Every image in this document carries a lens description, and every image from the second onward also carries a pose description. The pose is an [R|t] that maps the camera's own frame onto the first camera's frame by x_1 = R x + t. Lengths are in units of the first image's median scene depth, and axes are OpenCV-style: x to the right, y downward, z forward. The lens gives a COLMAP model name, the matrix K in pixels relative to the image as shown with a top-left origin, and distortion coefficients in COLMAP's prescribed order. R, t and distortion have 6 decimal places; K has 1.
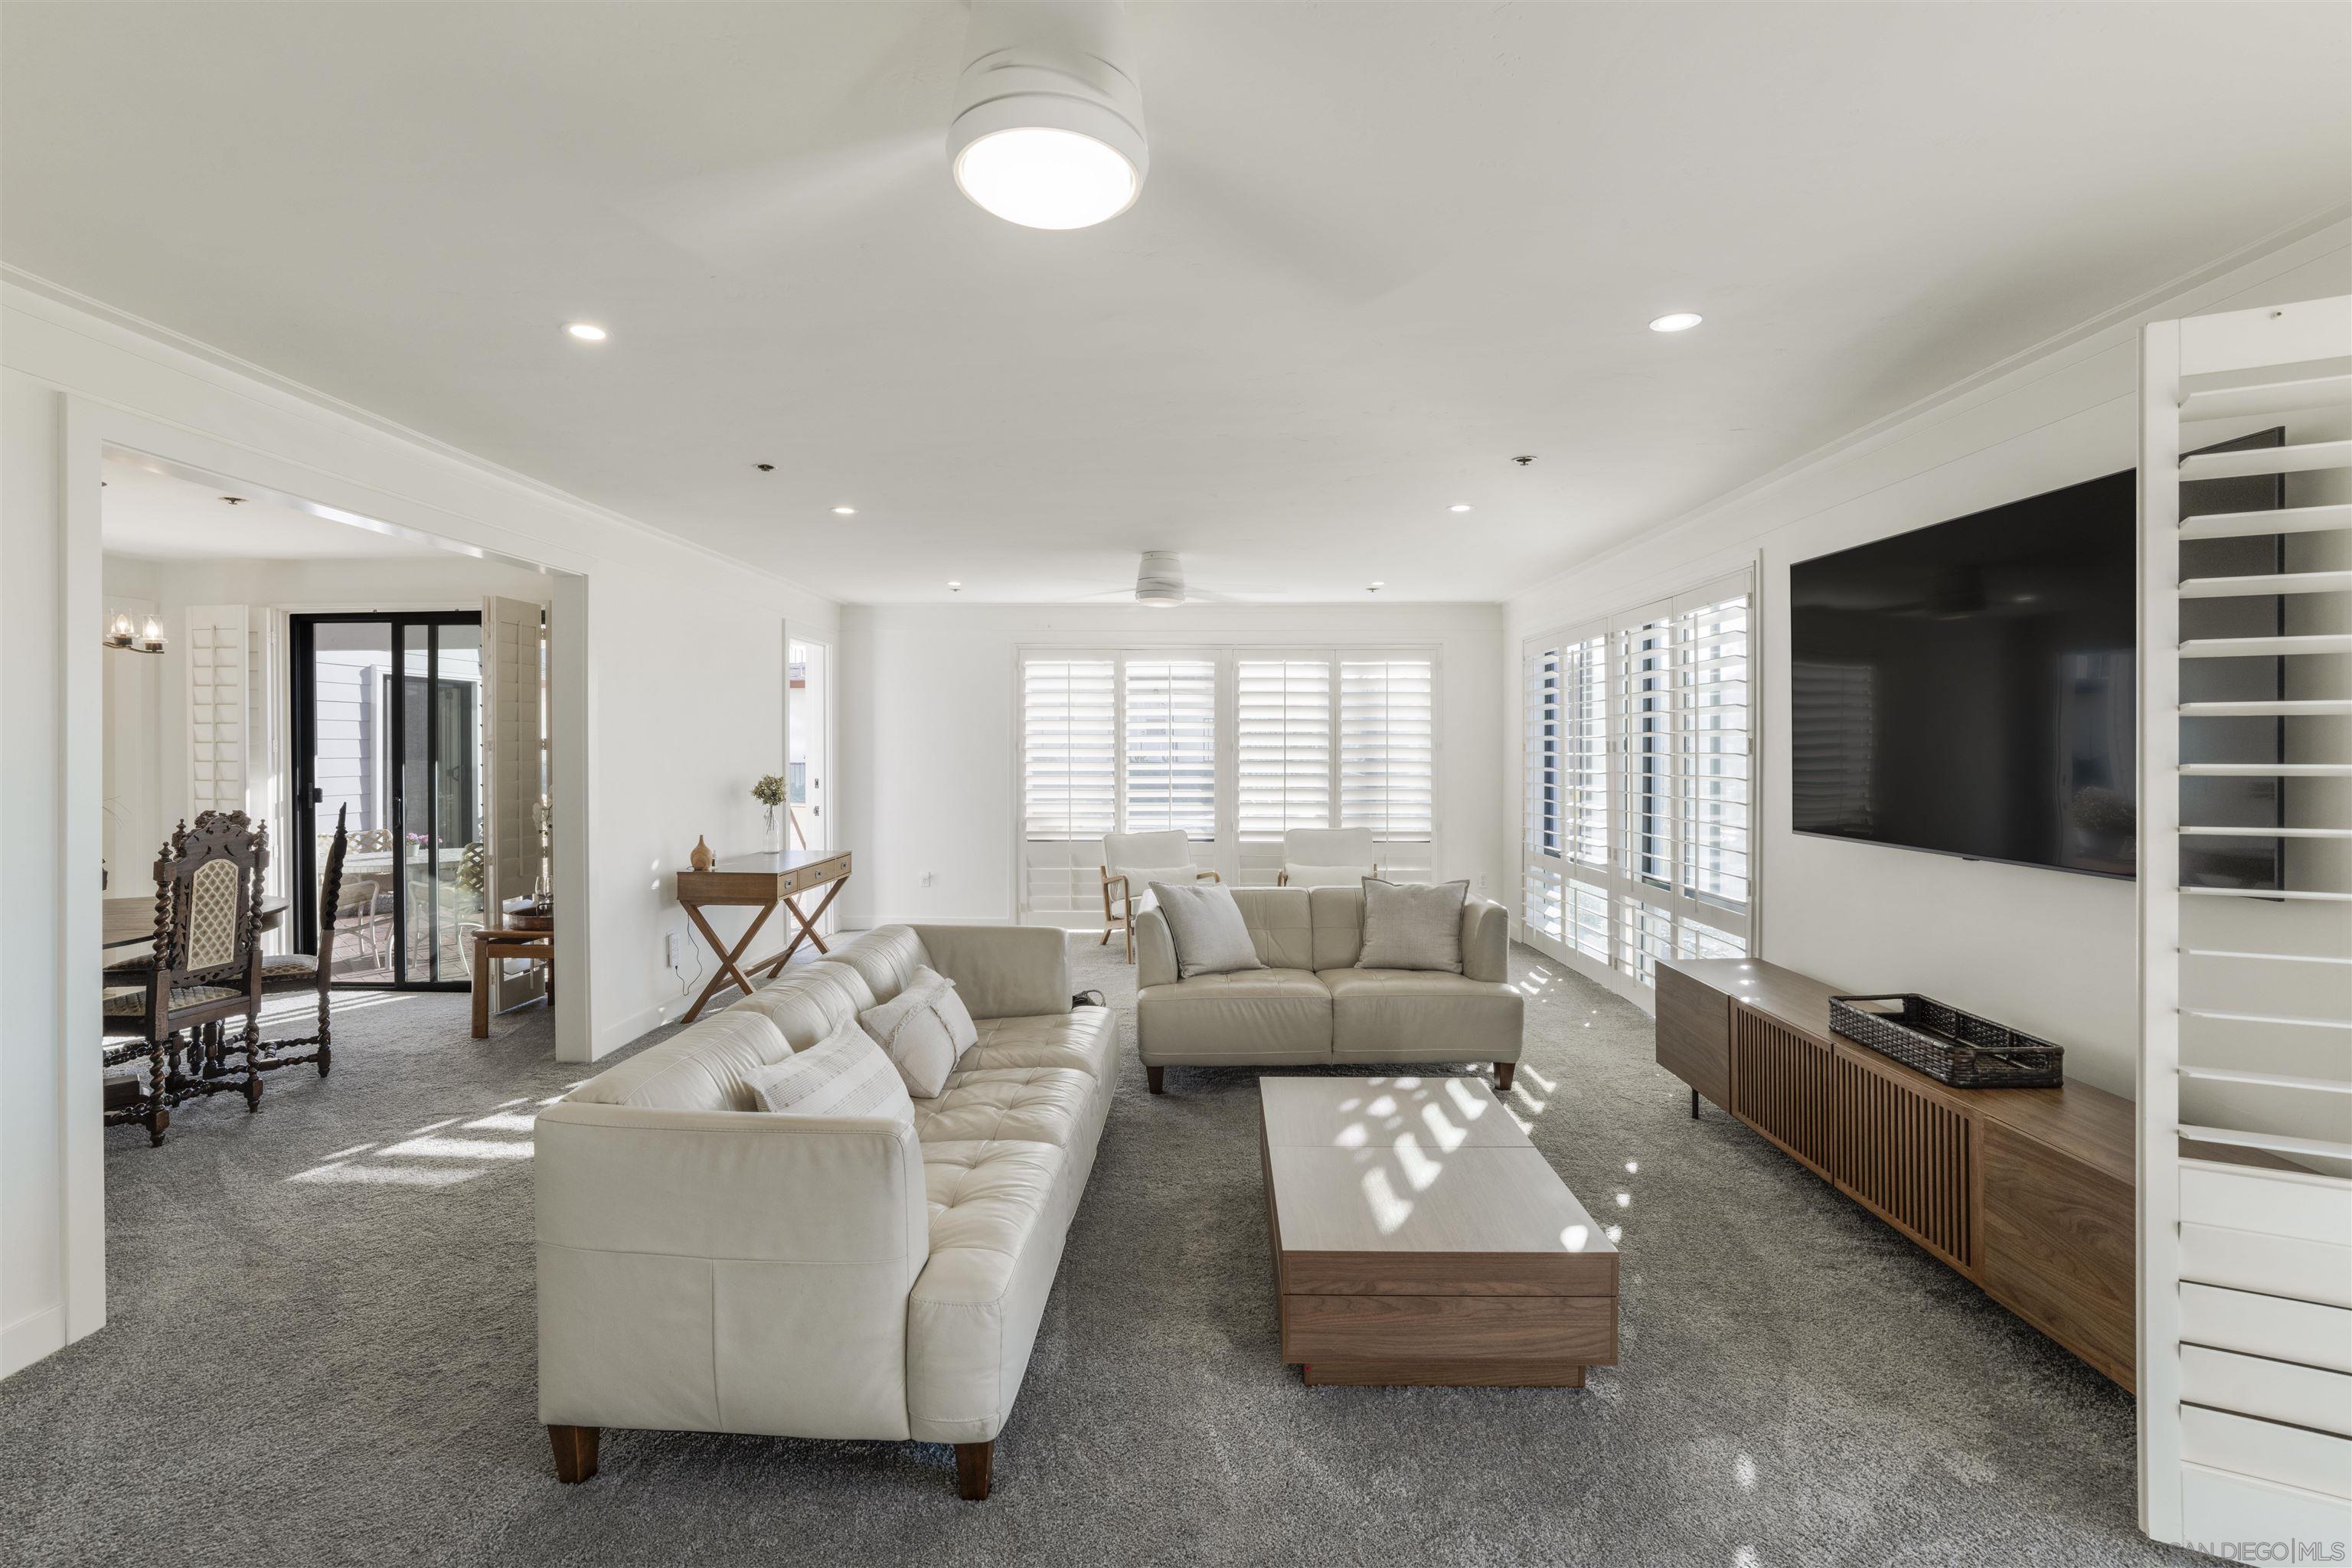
lens RADIAL K [[1082.3, 0, 1179.6], [0, 1082.3, 757.0], [0, 0, 1]] dist [-0.027852, 0.000043]
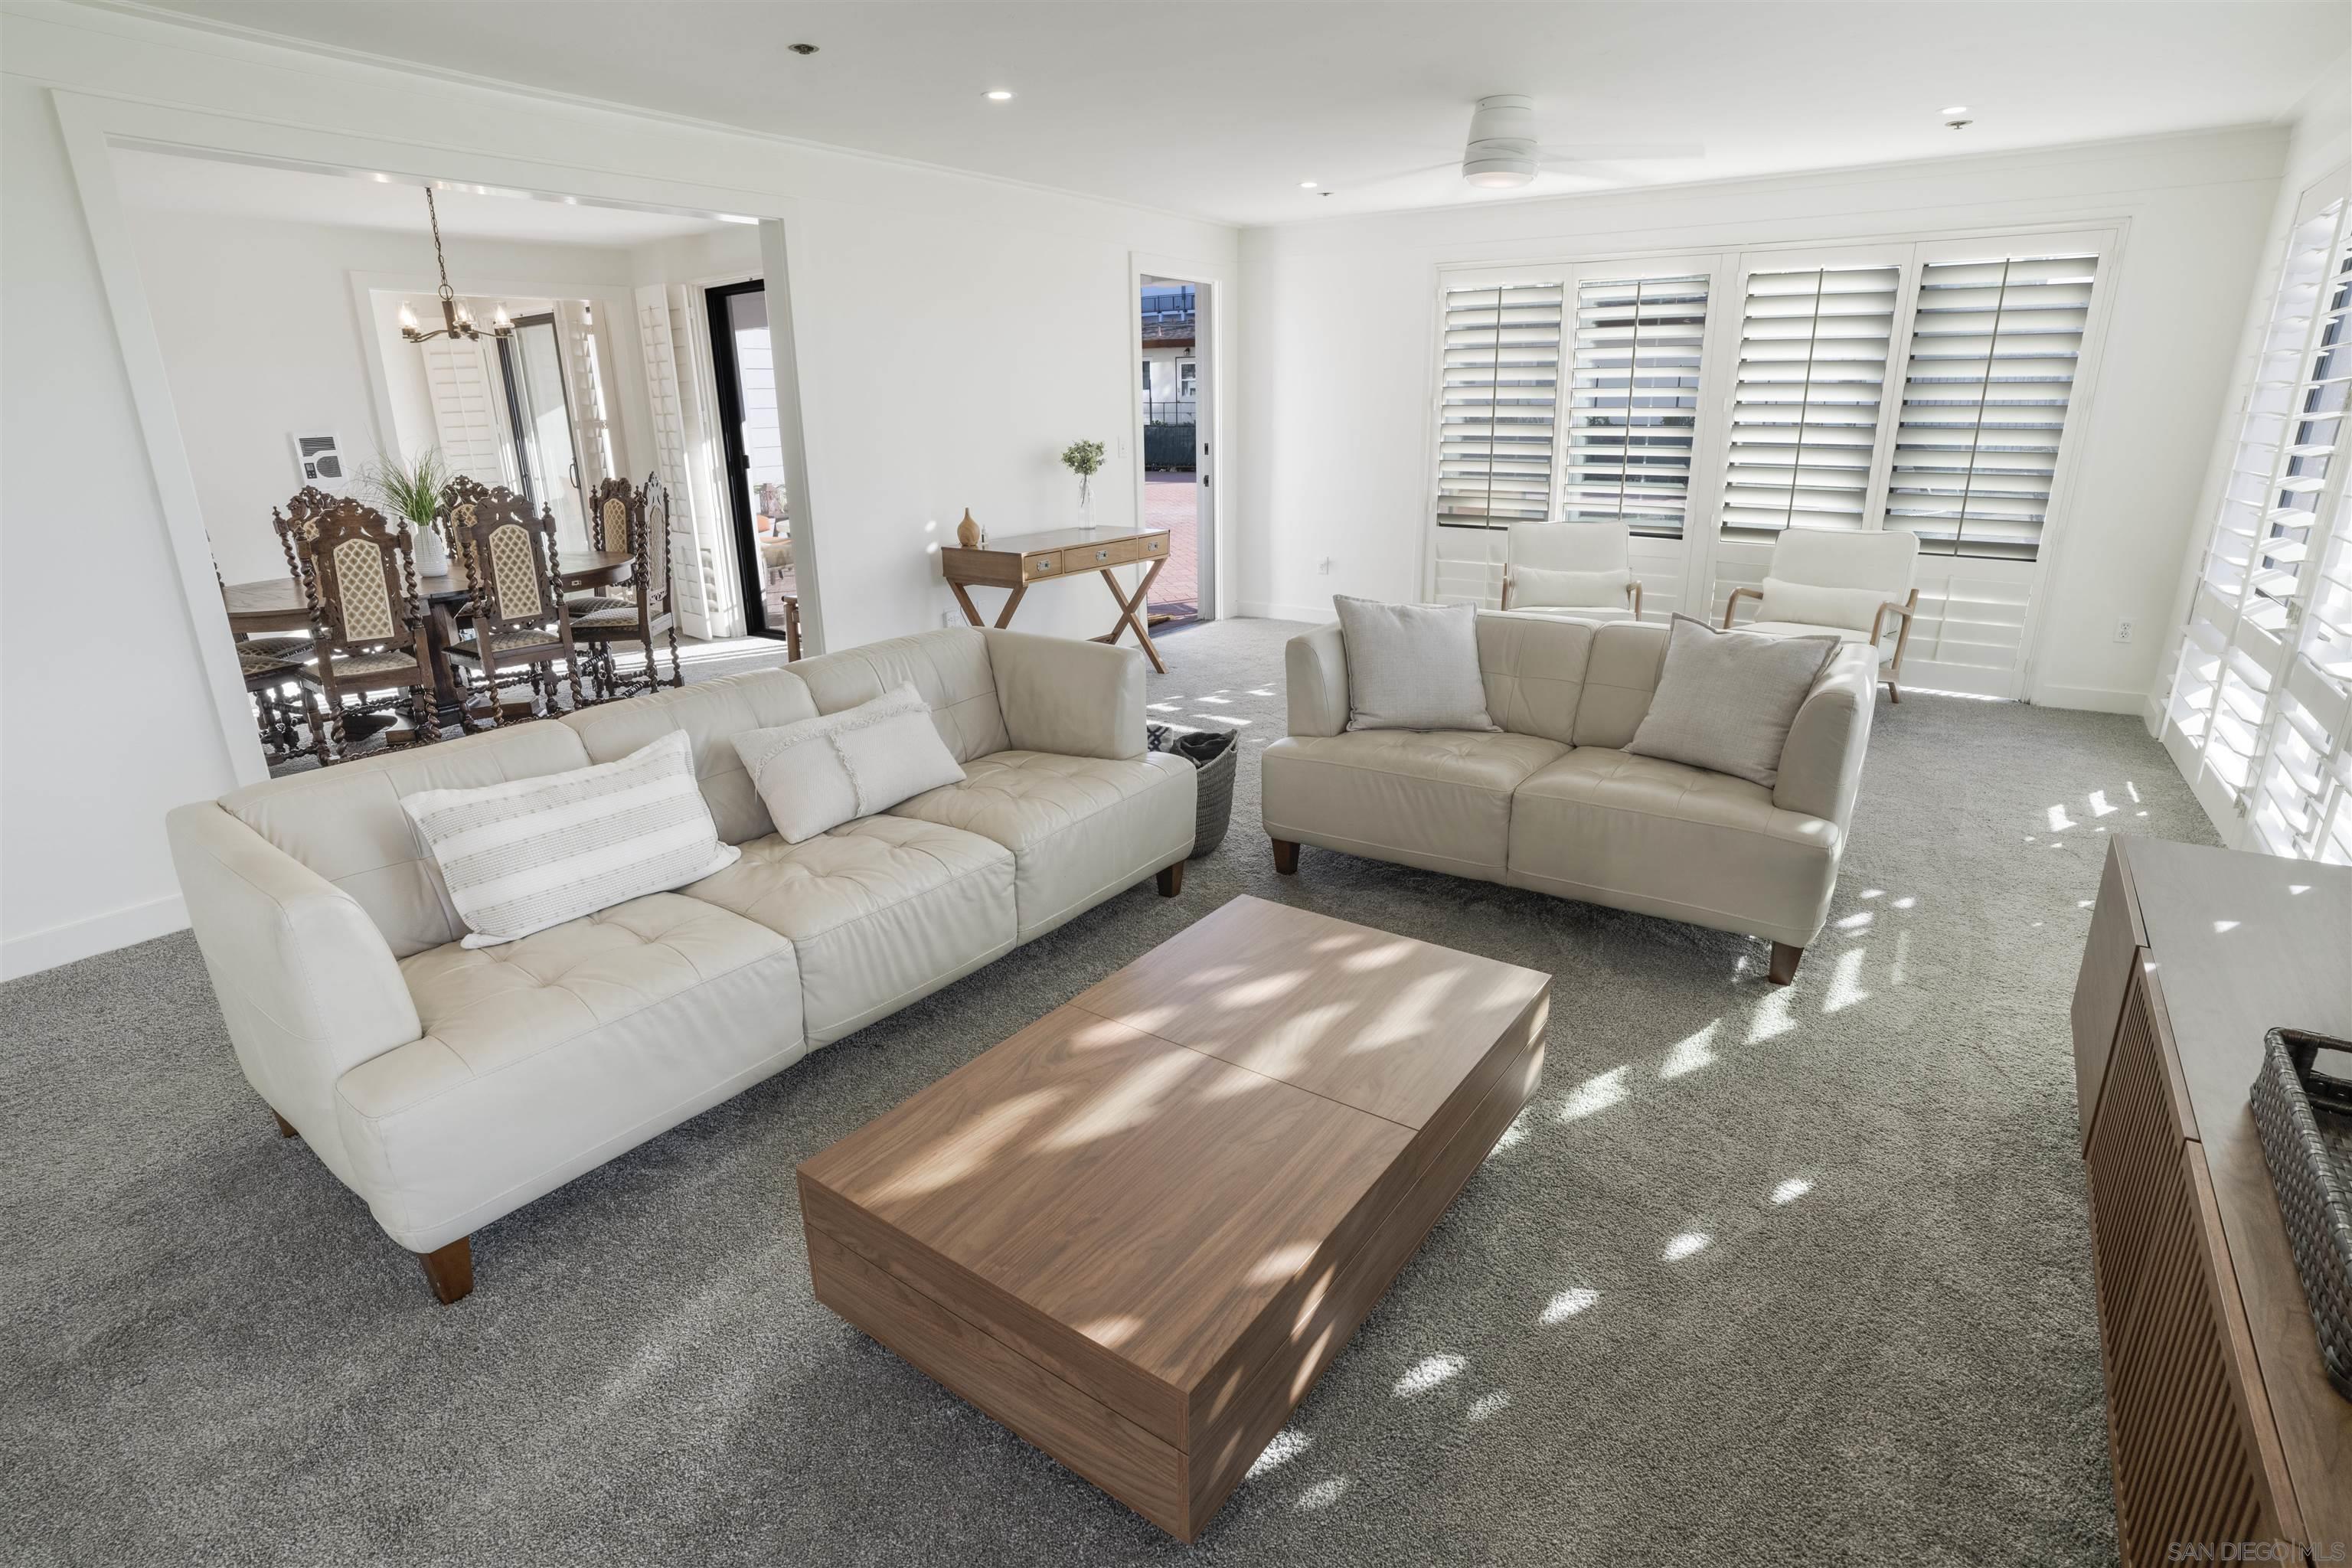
lens RADIAL K [[1150.3, 0, 1176.0], [0, 1150.3, 784.0], [0, 0, 1]] dist [-0.078544, 0.036220]
pose [[0.828465, 0.162929, -0.535816, 0.273965], [0.009306, 0.952609, 0.304055, 0.001496], [0.559963, -0.256885, 0.787687, 0.264626]]
